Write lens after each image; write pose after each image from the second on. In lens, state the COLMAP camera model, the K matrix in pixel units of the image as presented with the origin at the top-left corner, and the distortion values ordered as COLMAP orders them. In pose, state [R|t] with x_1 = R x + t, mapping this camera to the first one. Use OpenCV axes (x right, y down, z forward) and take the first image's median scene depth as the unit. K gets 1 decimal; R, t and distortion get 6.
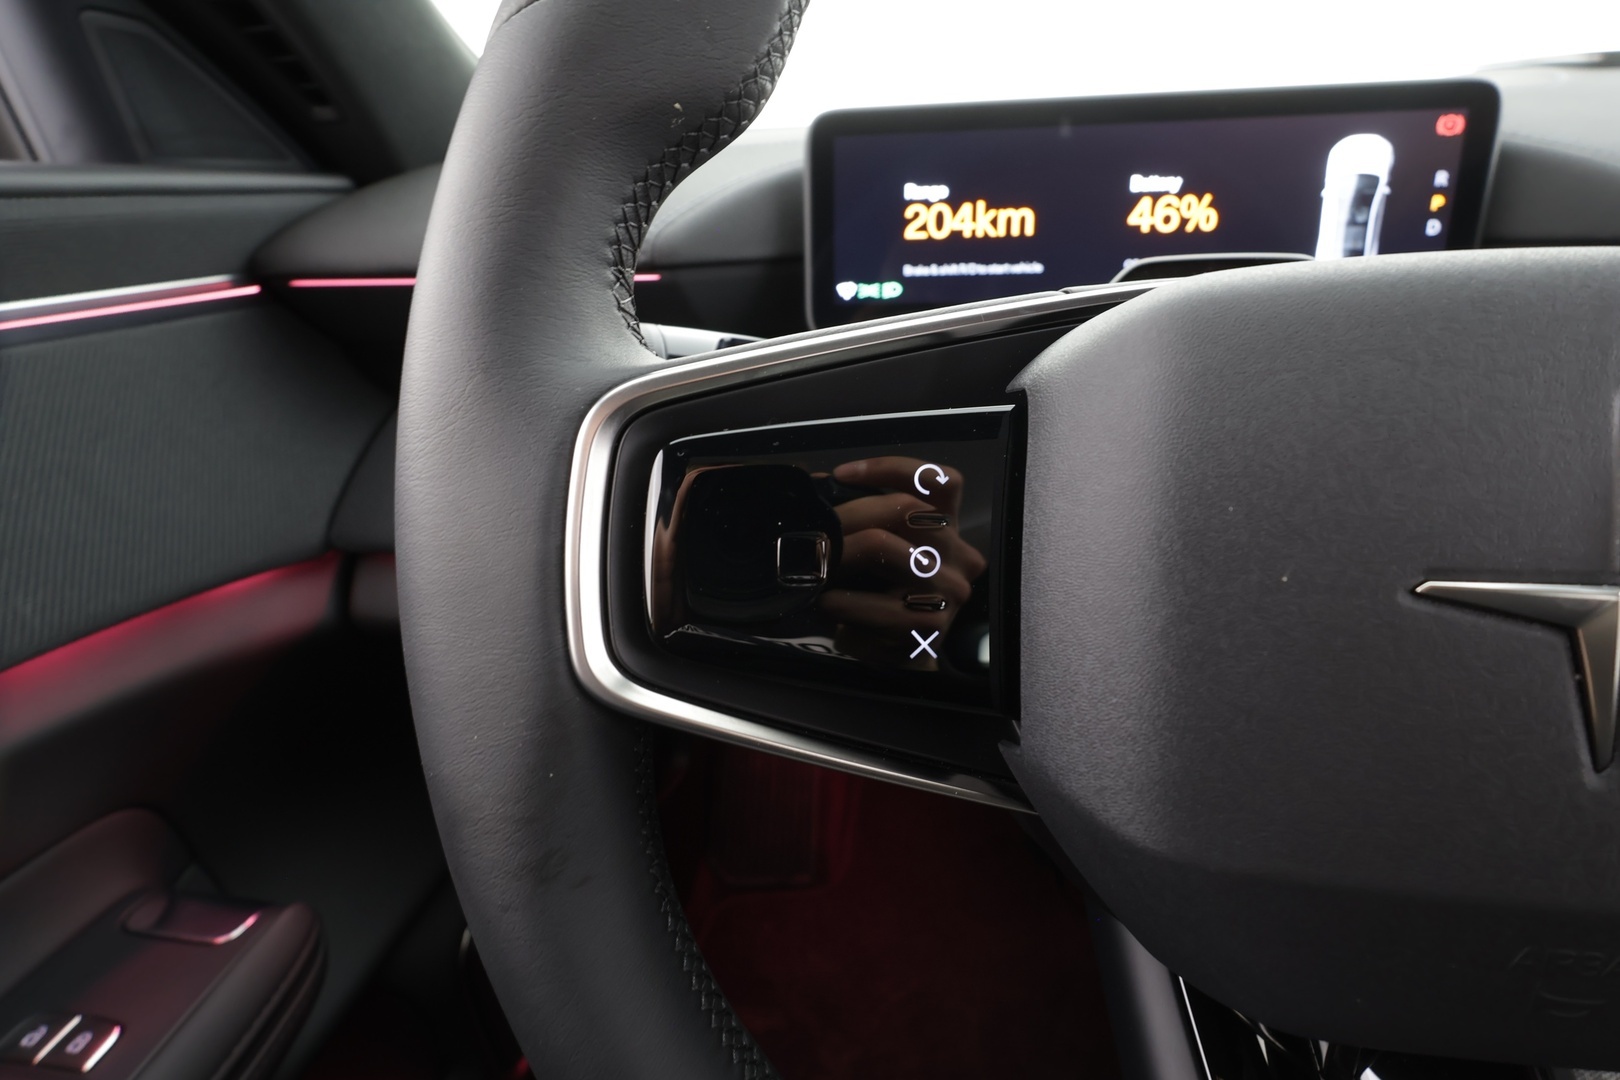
lens RADIAL K [[739.4, 0, 814.0], [0, 739.4, 487.9], [0, 0, 1]] dist [-0.004278, -0.000410]
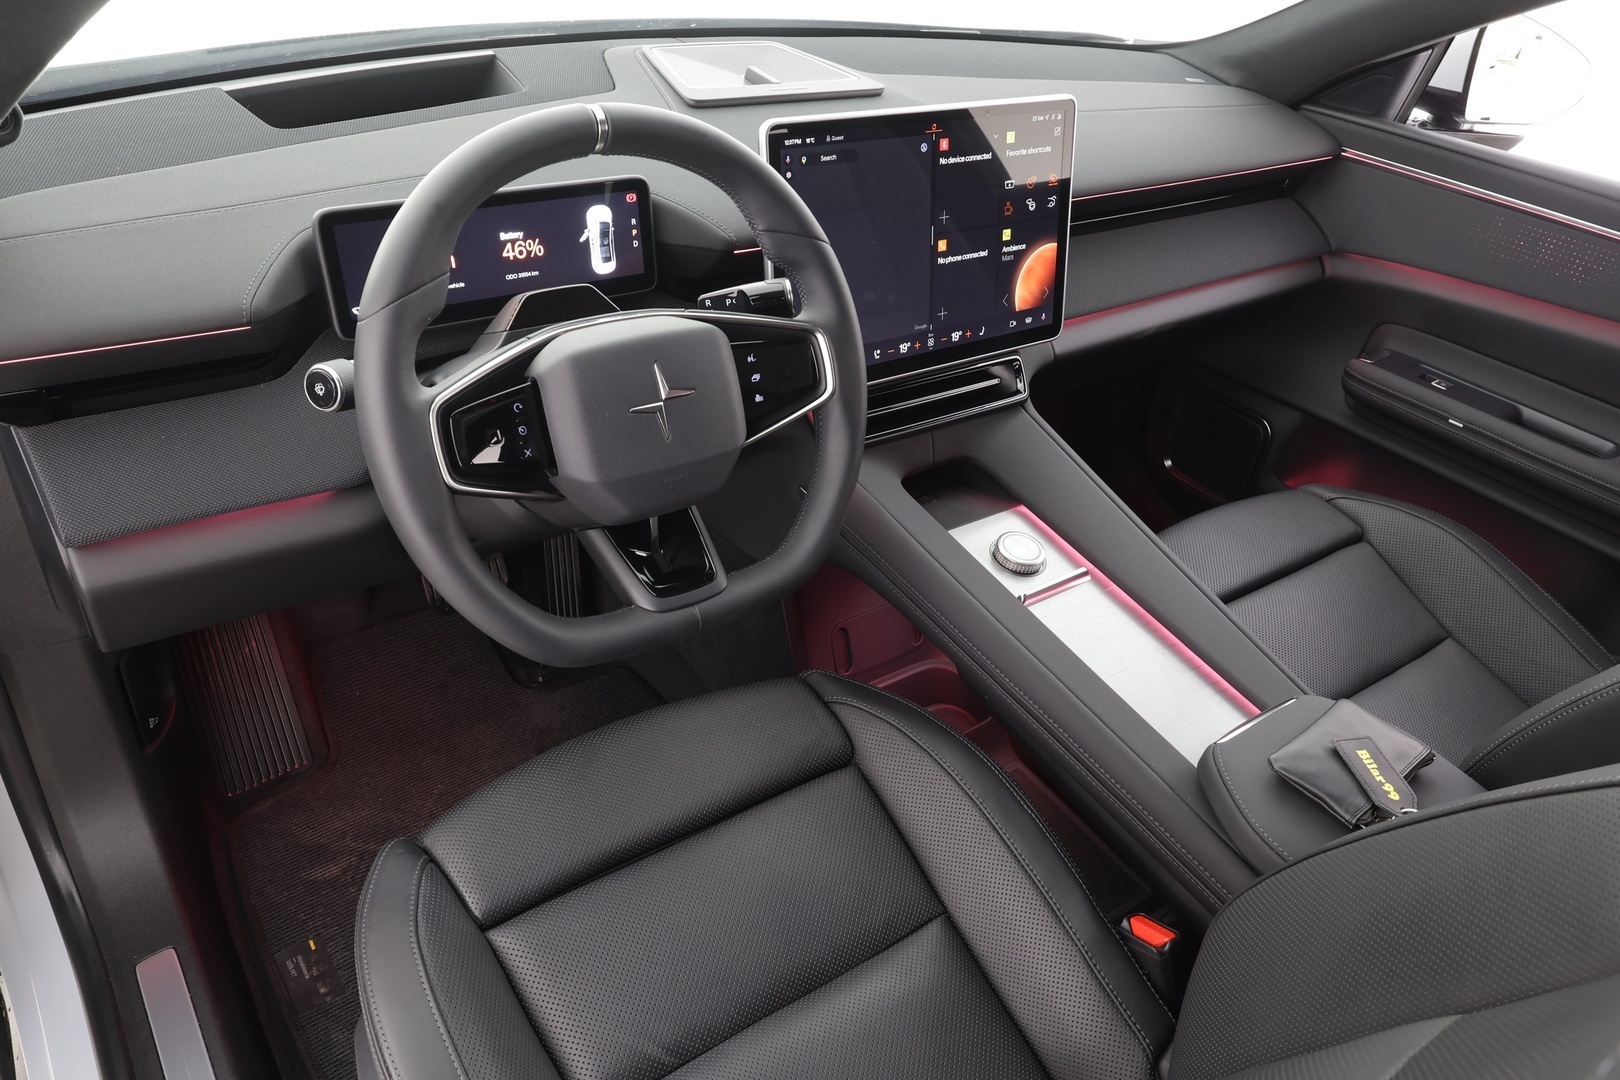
lens RADIAL K [[1159.9, 0, 810.0], [0, 1159.9, 540.0], [0, 0, 1]] dist [-0.004960, -0.001149]
pose [[0.729123, -0.277948, 0.625399, -1.064837], [0.190966, 0.960147, 0.204083, -0.118333], [-0.657200, -0.029372, 0.753144, -1.783081]]
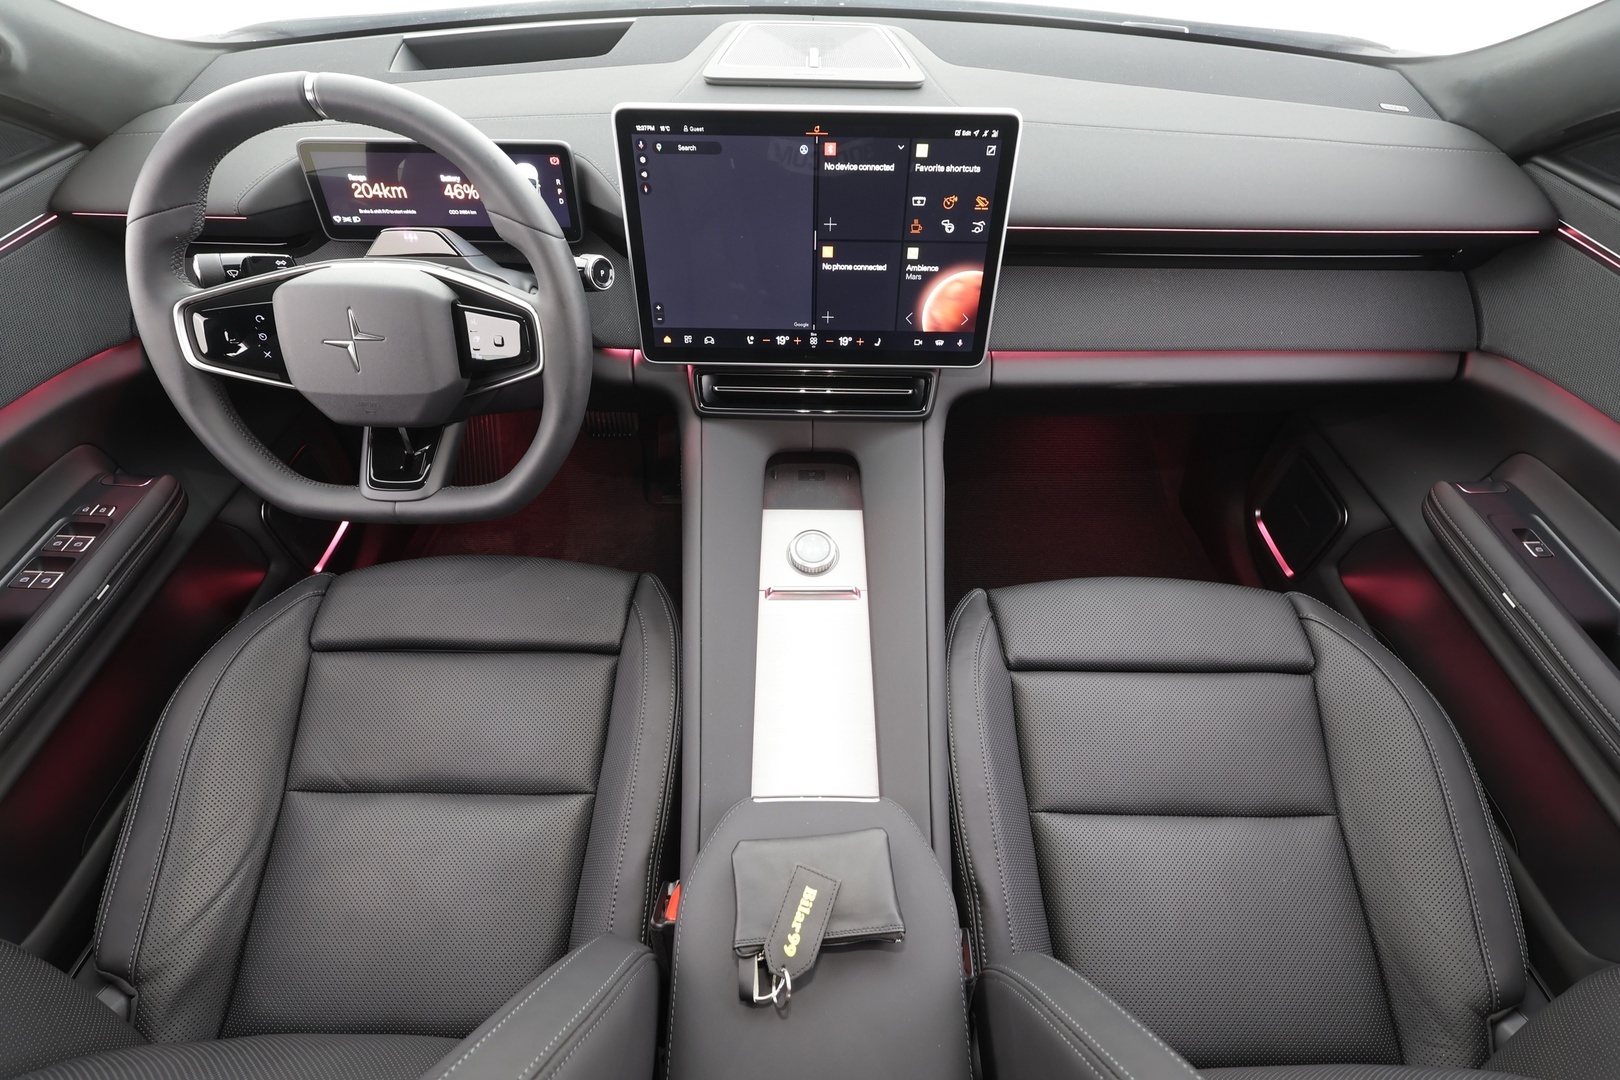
lens RADIAL K [[764.4, 0, 810.0], [0, 764.4, 540.0], [0, 0, 1]] dist [-0.004045, 0.000114]
pose [[0.991732, -0.043202, 0.120833, 1.280161], [-0.001216, 0.938420, 0.345496, -0.161103], [-0.128318, -0.342786, 0.930608, -1.914230]]
